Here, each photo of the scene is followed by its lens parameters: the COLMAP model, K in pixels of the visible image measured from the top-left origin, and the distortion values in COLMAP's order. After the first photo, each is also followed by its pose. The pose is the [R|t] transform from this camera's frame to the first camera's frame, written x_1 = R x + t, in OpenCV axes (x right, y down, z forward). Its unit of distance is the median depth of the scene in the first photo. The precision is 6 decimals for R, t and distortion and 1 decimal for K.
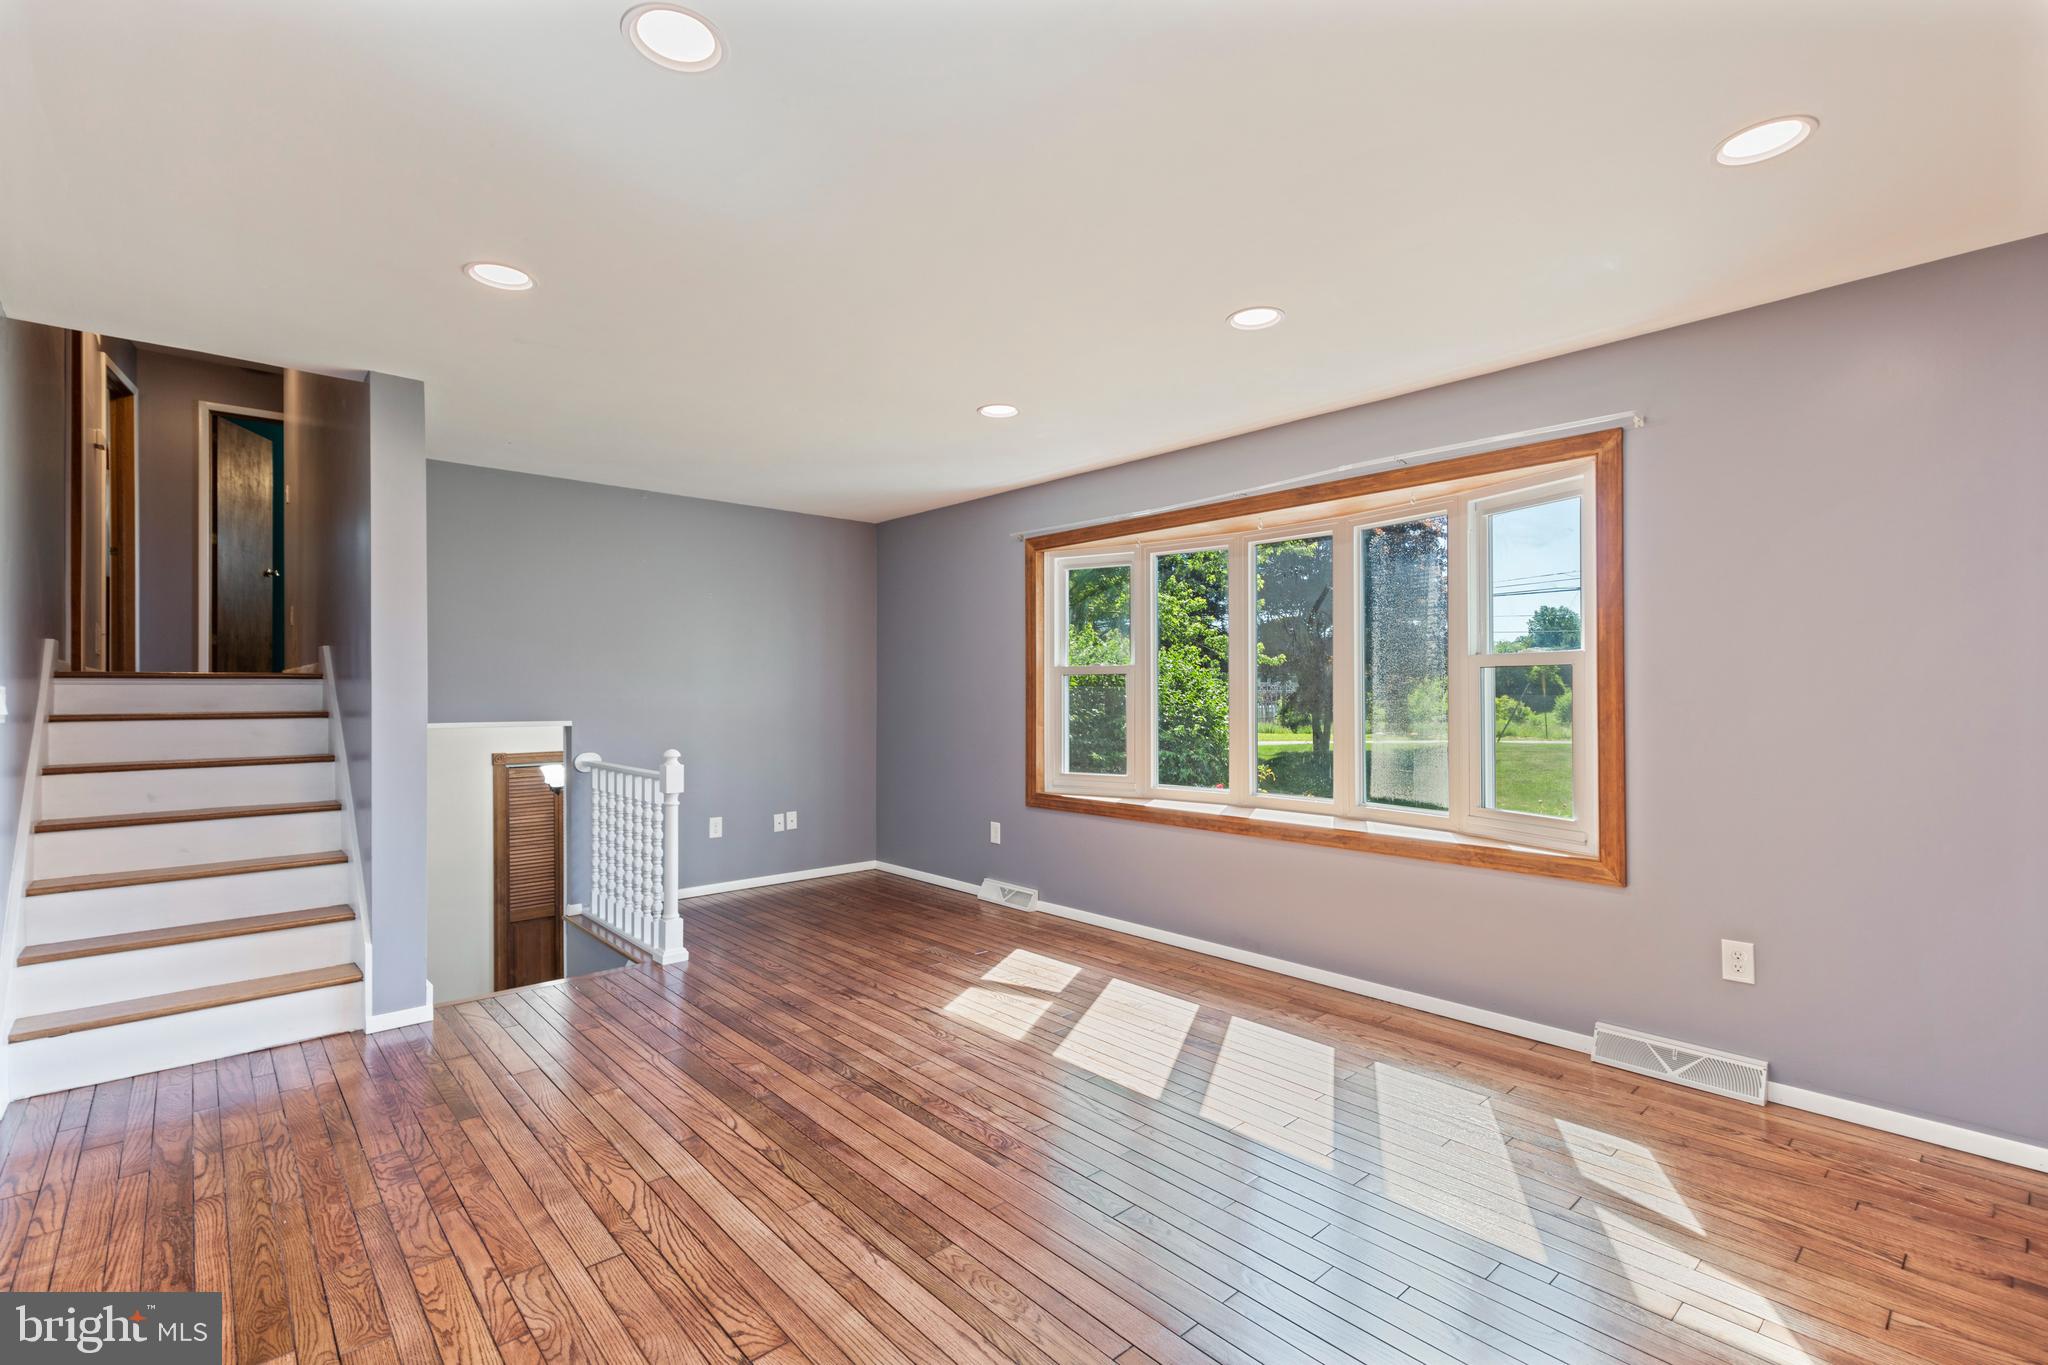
lens RADIAL K [[928.9, 0, 1030.7], [0, 928.9, 685.3], [0, 0, 1]] dist [0.005011, -0.000039]
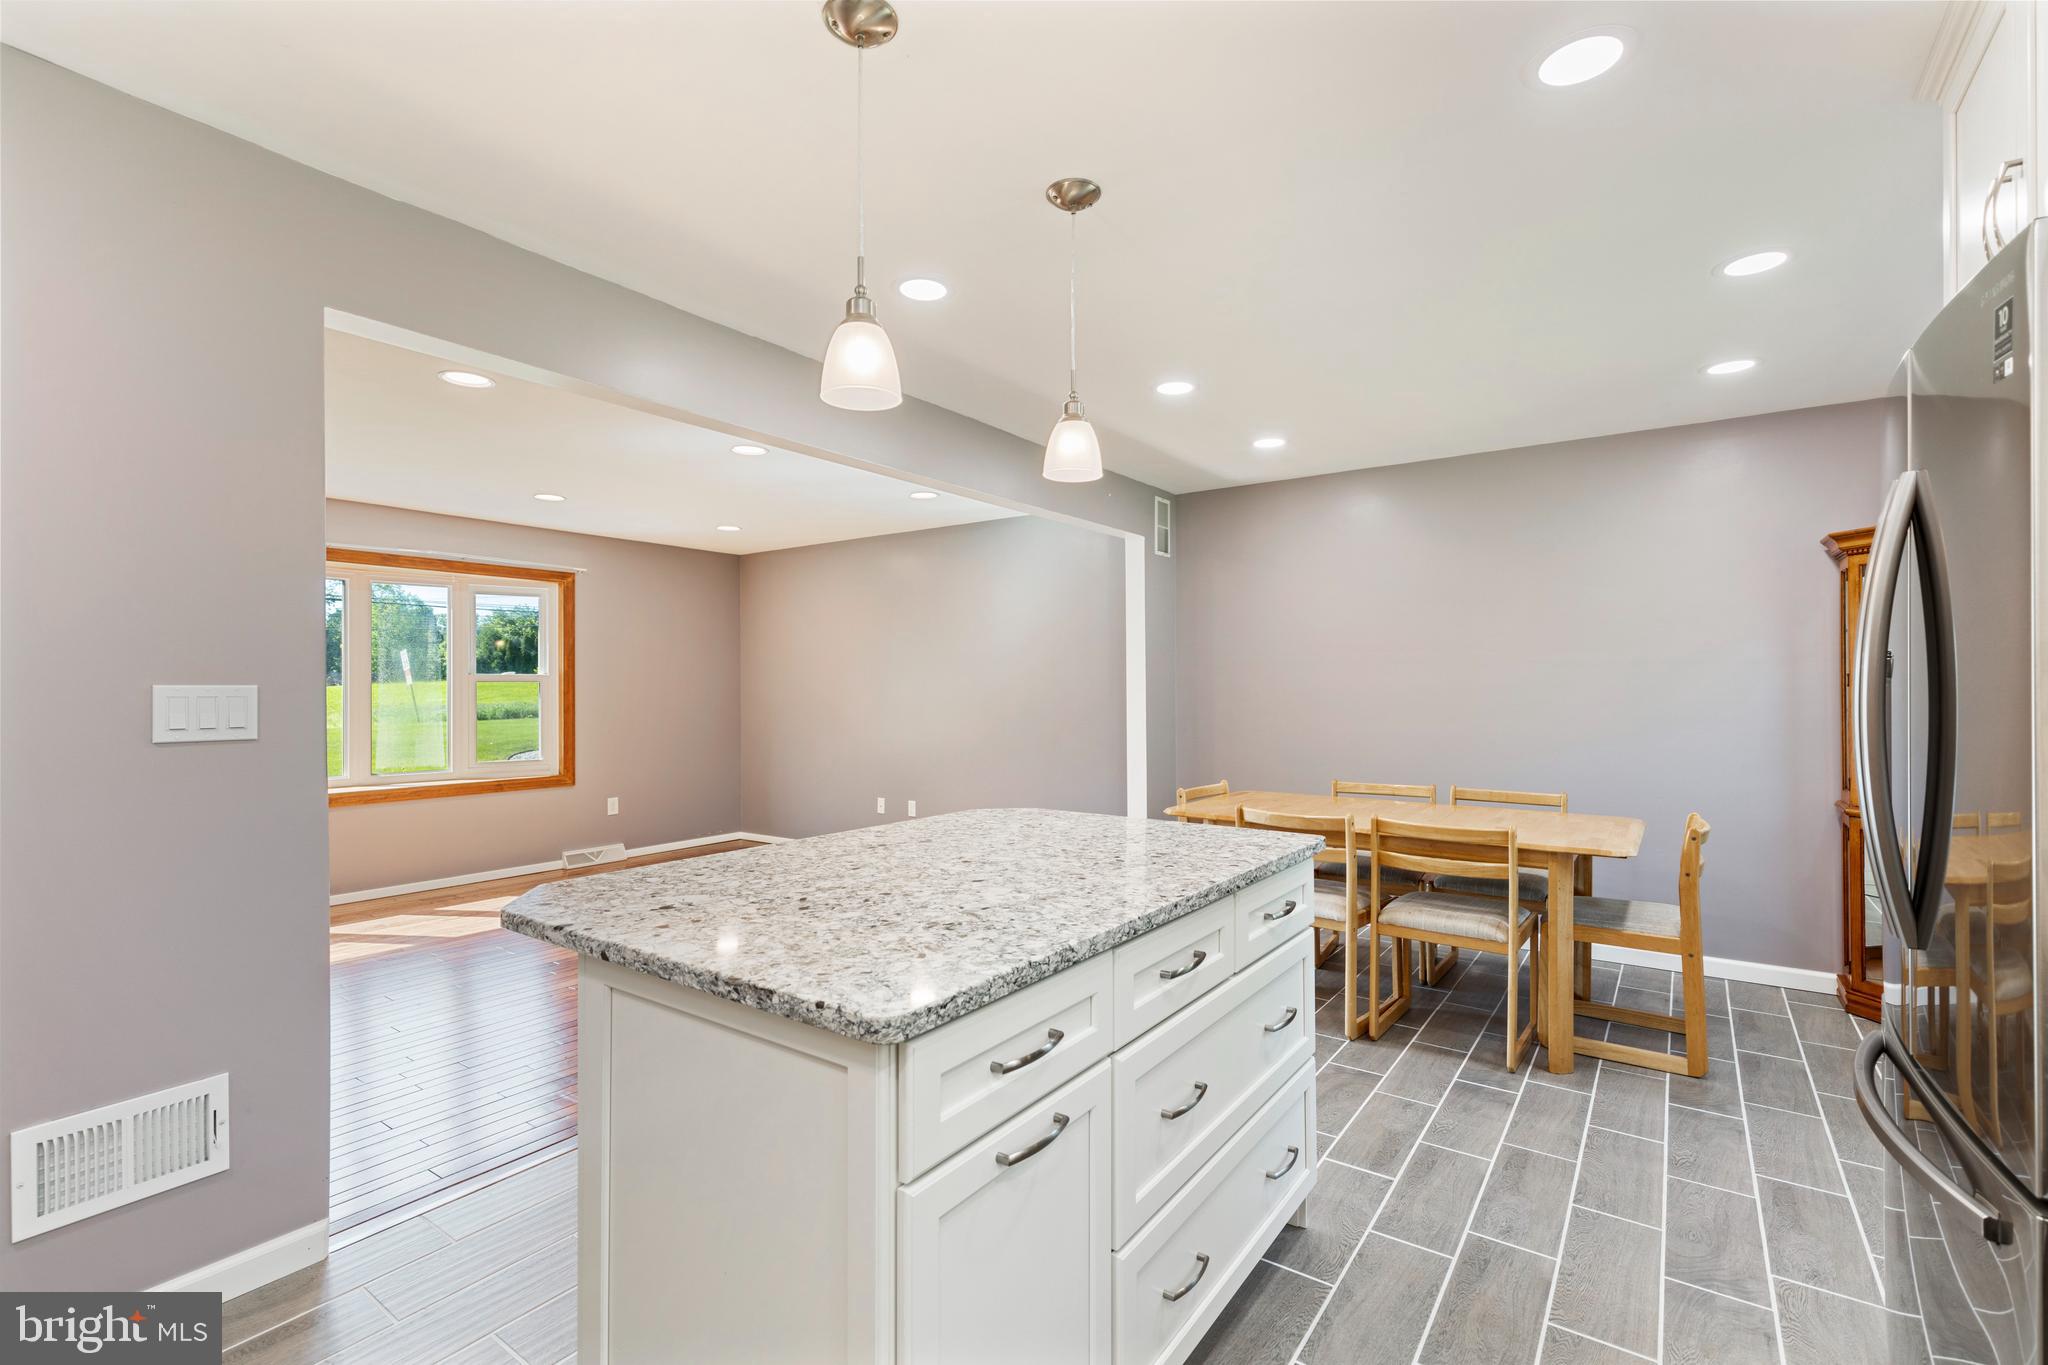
lens RADIAL K [[928.9, 0, 1033.4], [0, 928.9, 681.4], [0, 0, 1]] dist [0.005011, -0.000039]
pose [[-0.220399, 0.008391, 0.975374, -1.889237], [0.000897, 0.999964, -0.008400, -0.006113], [-0.975409, -0.000977, -0.220399, 0.480547]]
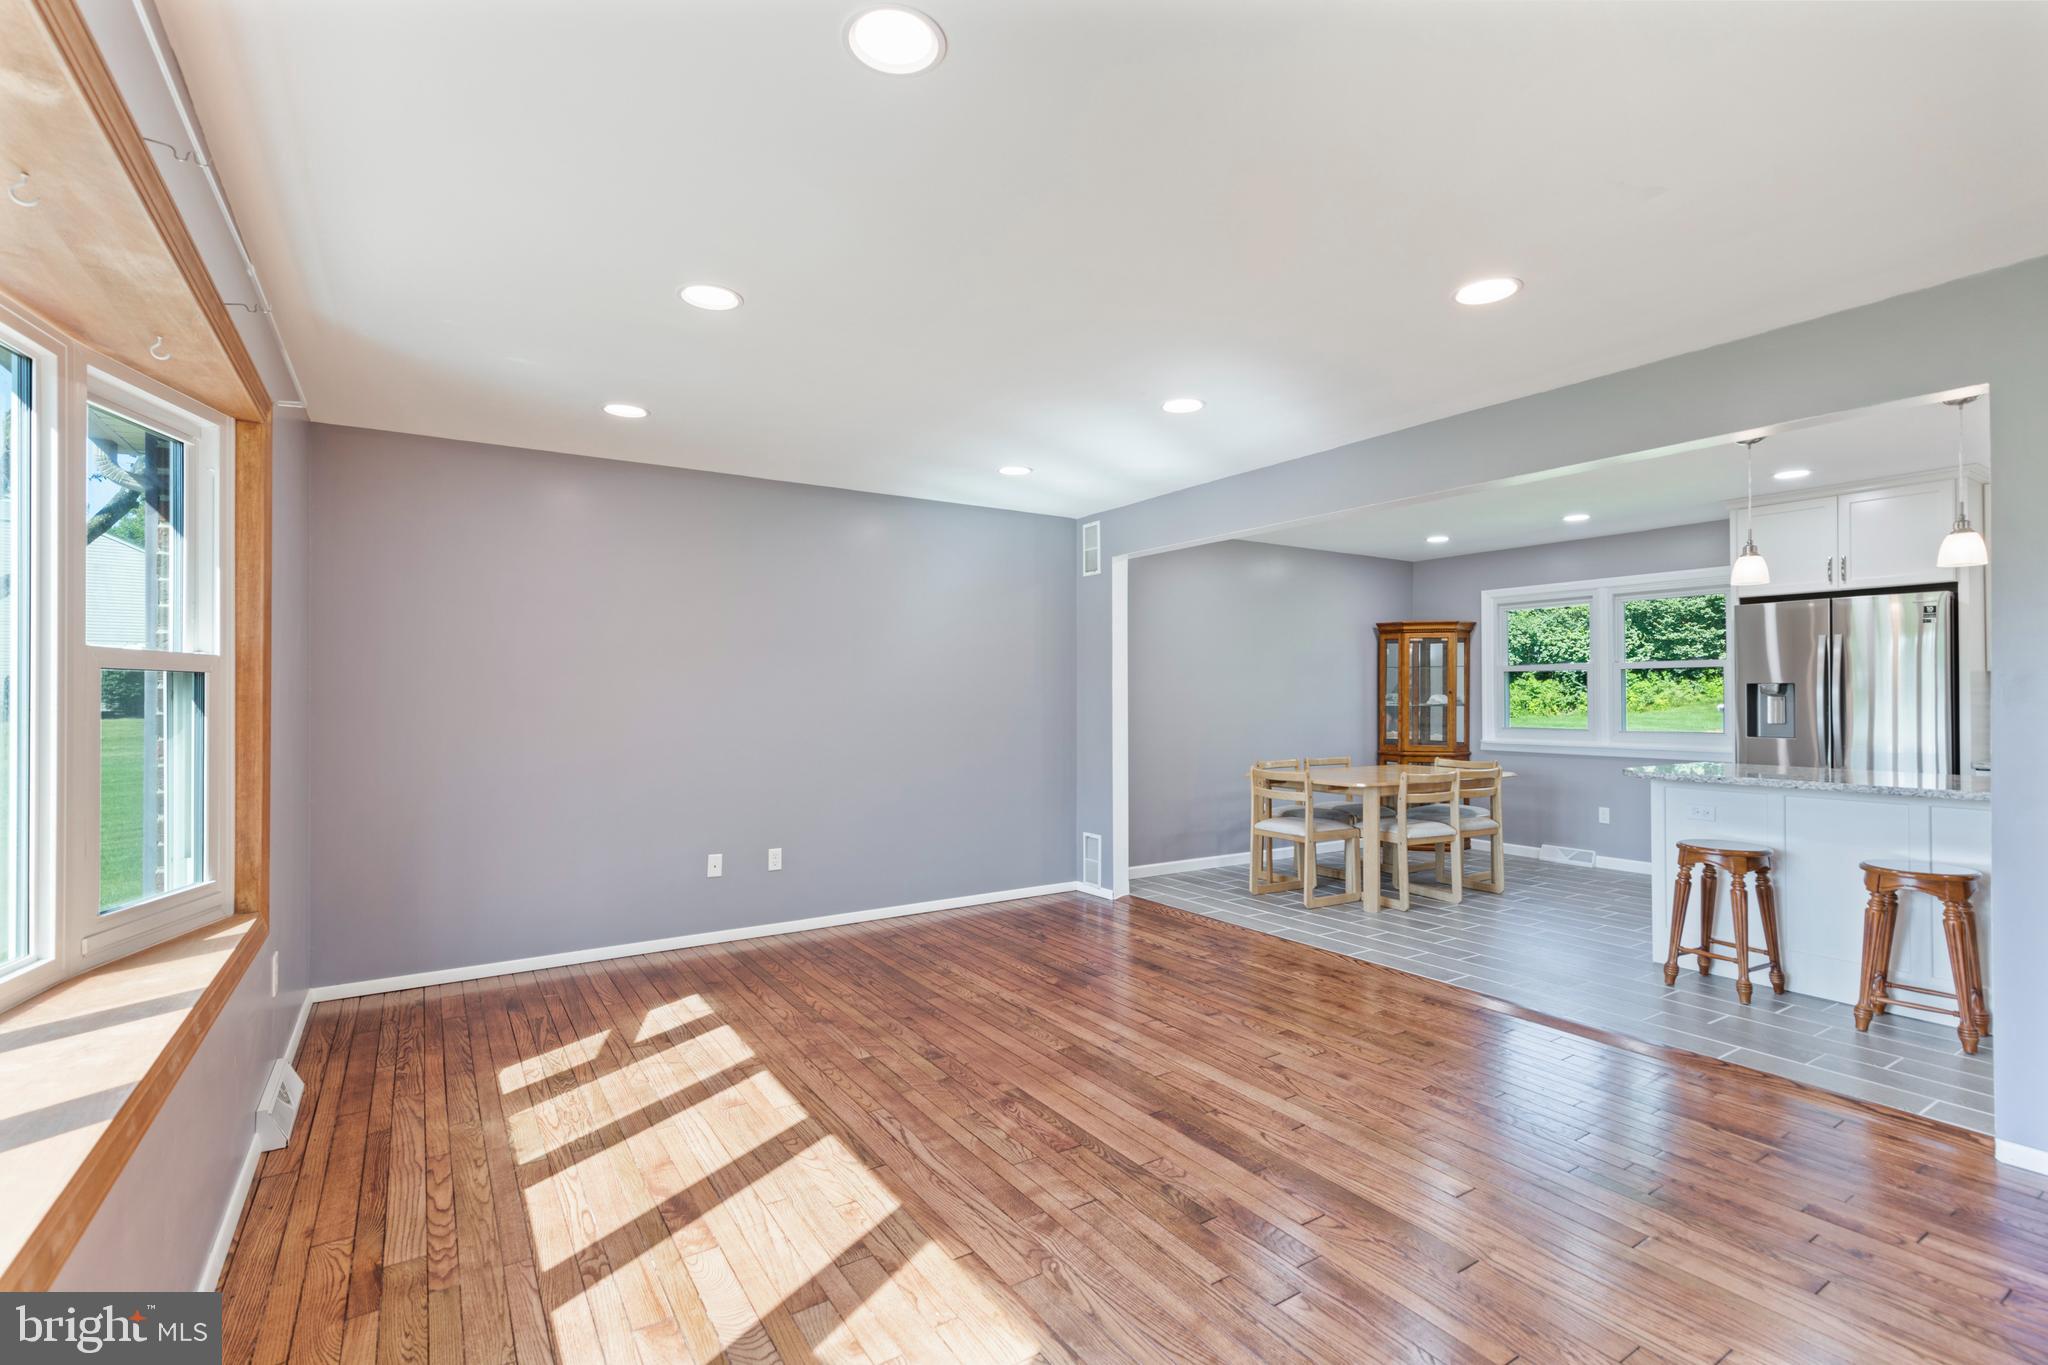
lens RADIAL K [[928.9, 0, 1030.9], [0, 928.9, 692.3], [0, 0, 1]] dist [0.005011, -0.000039]
pose [[-0.988209, 0.007645, 0.152918, -0.216351], [0.005993, 0.999919, -0.011260, 0.007441], [-0.152991, -0.010211, -0.988175, 1.938117]]
